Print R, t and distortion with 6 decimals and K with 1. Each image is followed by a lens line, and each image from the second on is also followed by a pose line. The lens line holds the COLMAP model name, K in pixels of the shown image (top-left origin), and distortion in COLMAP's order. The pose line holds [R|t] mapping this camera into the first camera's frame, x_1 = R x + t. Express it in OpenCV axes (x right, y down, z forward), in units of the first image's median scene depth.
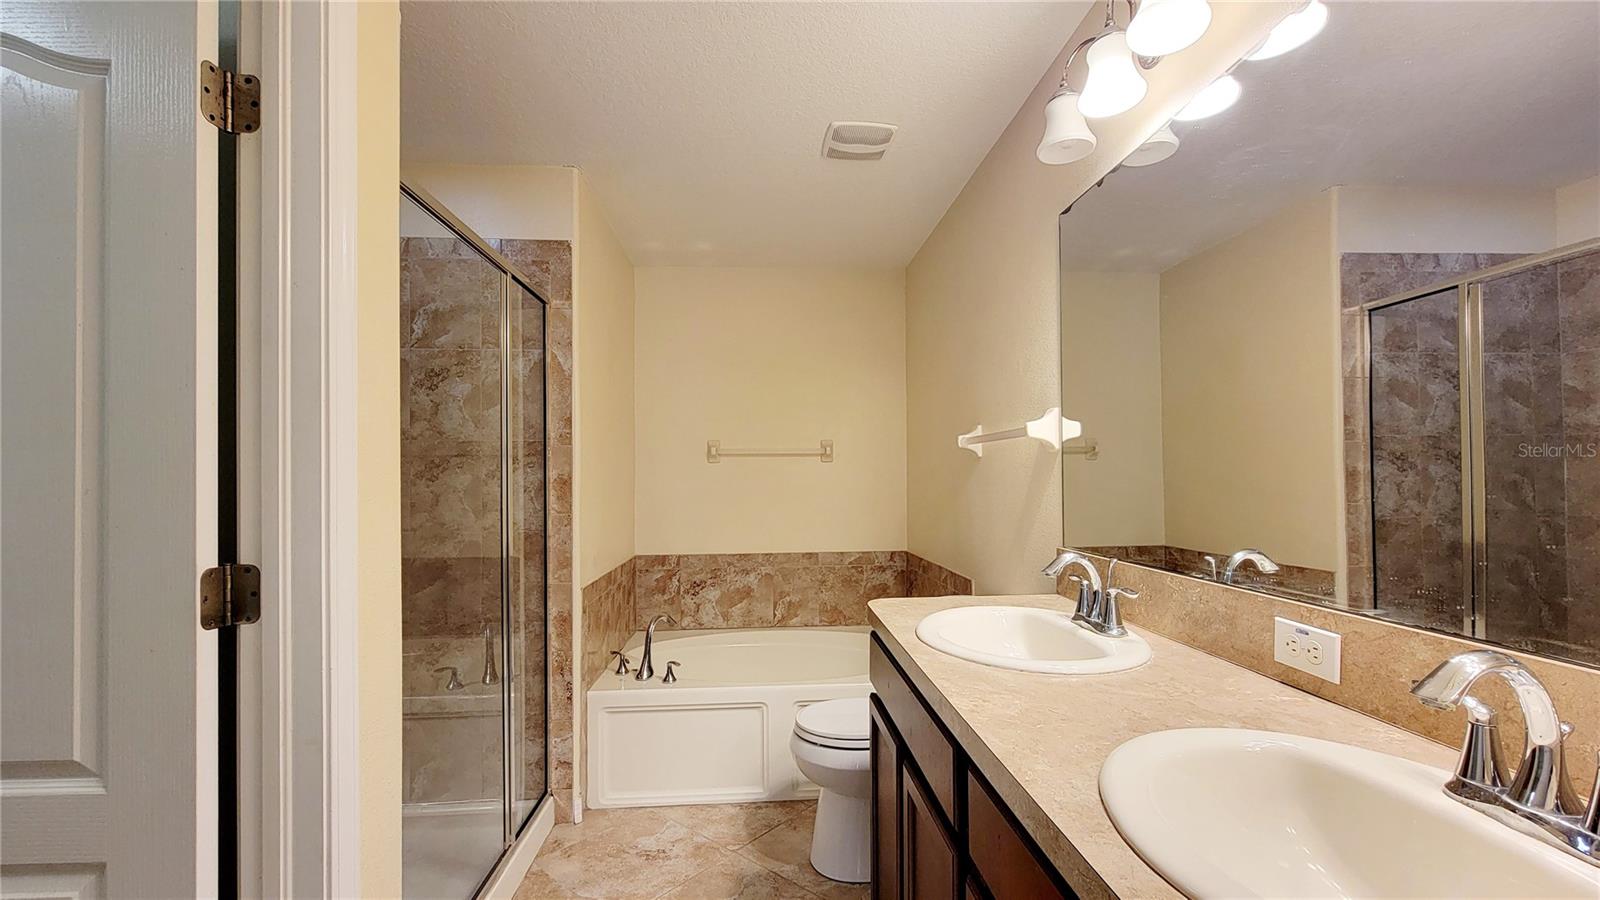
lens RADIAL K [[656.2, 0, 808.9], [0, 656.2, 473.6], [0, 0, 1]] dist [-0.002603, -0.000906]
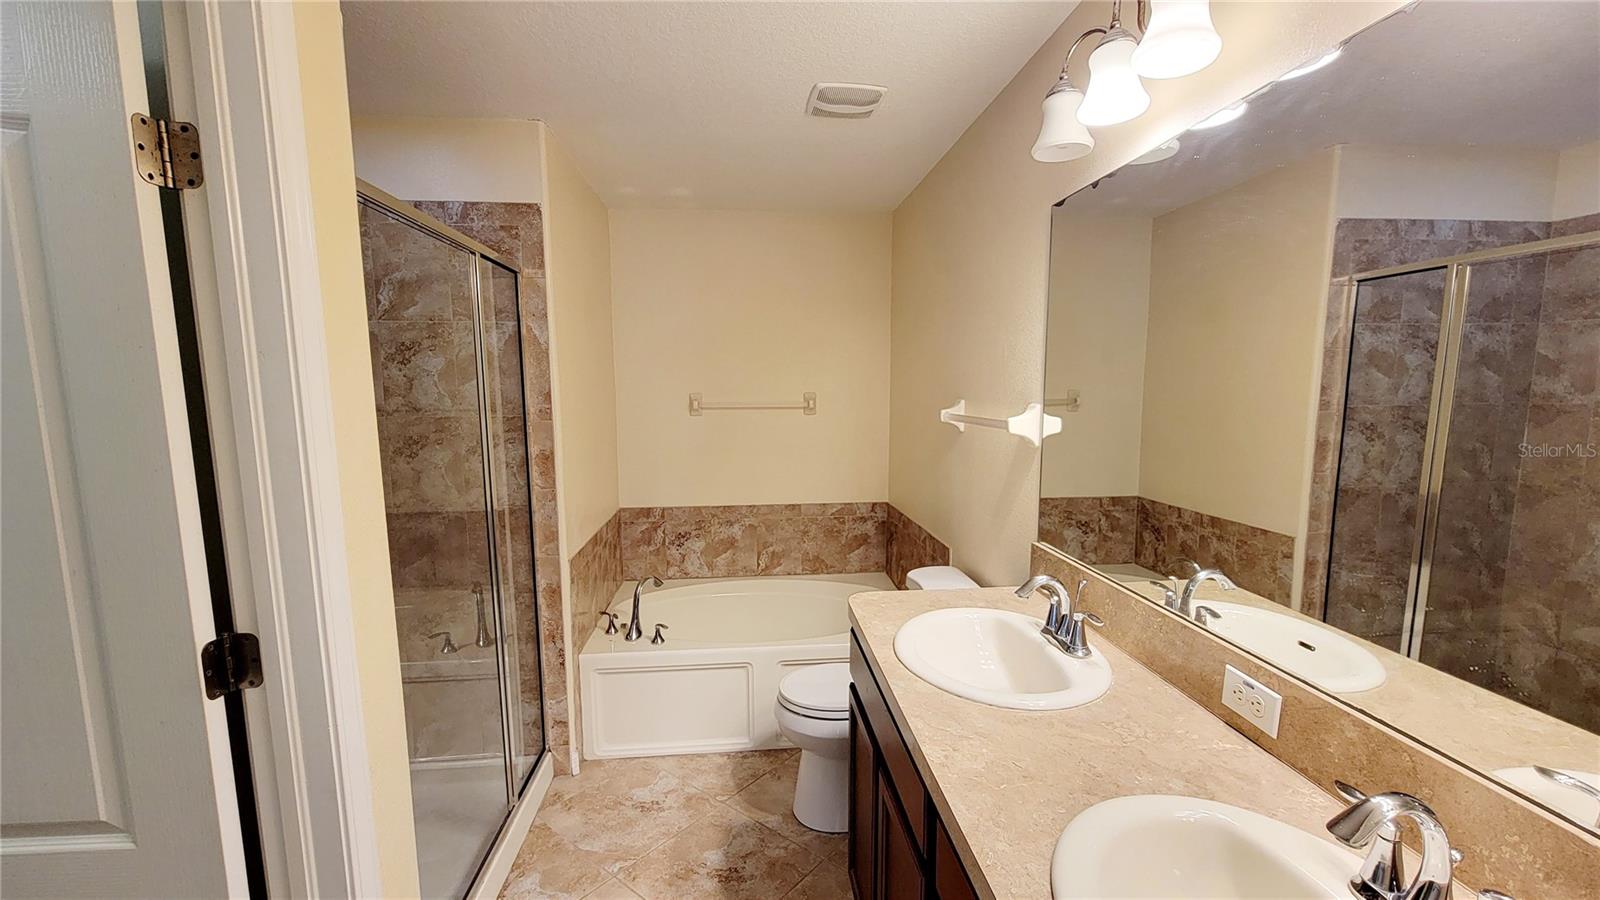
lens RADIAL K [[656.2, 0, 809.0], [0, 656.2, 478.5], [0, 0, 1]] dist [-0.002603, -0.000906]
pose [[0.999644, 0.001181, 0.026670, -0.000683], [-0.004922, 0.990047, 0.140649, -0.100607], [-0.026239, -0.140731, 0.989700, -0.001513]]
